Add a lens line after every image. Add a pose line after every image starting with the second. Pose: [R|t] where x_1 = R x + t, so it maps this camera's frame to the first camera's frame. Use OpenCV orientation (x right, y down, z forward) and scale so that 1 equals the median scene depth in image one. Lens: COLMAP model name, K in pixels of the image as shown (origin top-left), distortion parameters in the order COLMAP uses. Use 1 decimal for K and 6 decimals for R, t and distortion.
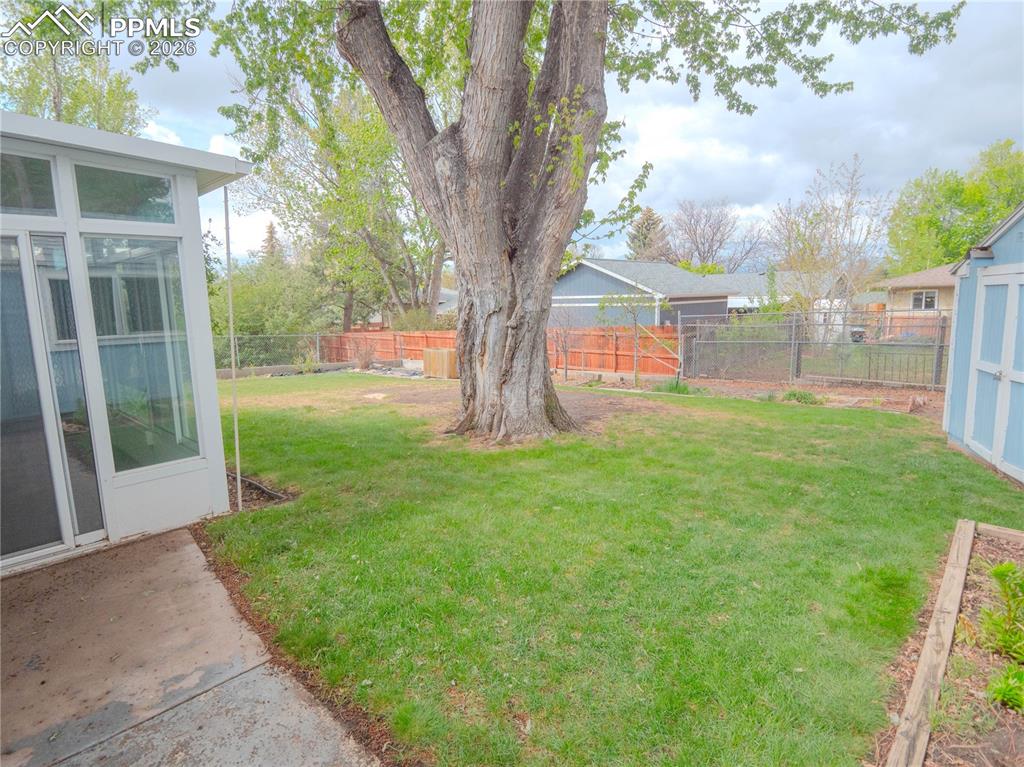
lens RADIAL K [[549.2, 0, 501.6], [0, 549.2, 379.9], [0, 0, 1]] dist [-0.002894, -0.006670]
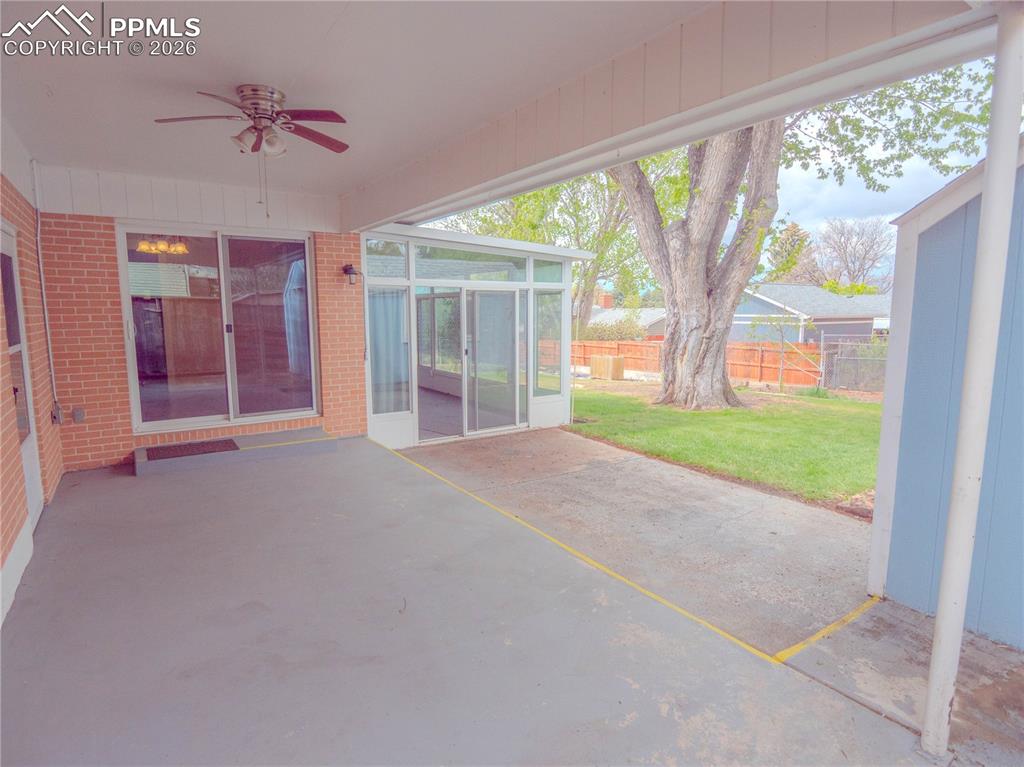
lens RADIAL K [[549.2, 0, 501.6], [0, 549.2, 379.9], [0, 0, 1]] dist [-0.002894, -0.006670]
pose [[0.975579, 0.049952, -0.213892, -0.197612], [-0.054434, 0.998403, -0.015113, 0.076520], [0.212796, 0.026387, 0.976740, -0.631666]]
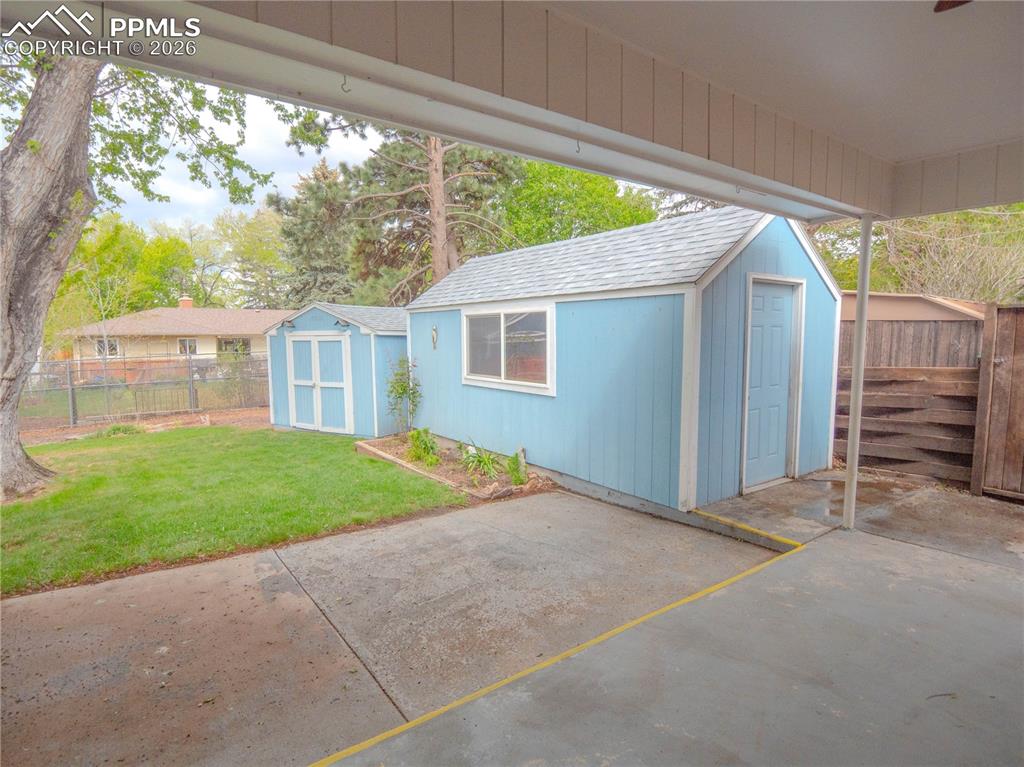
lens RADIAL K [[549.2, 0, 501.6], [0, 549.2, 379.9], [0, 0, 1]] dist [-0.002894, -0.006670]
pose [[0.188201, -0.061836, 0.980182, -0.722908], [0.143290, 0.989066, 0.034884, -0.000231], [-0.971622, 0.133885, 0.195003, -0.059964]]
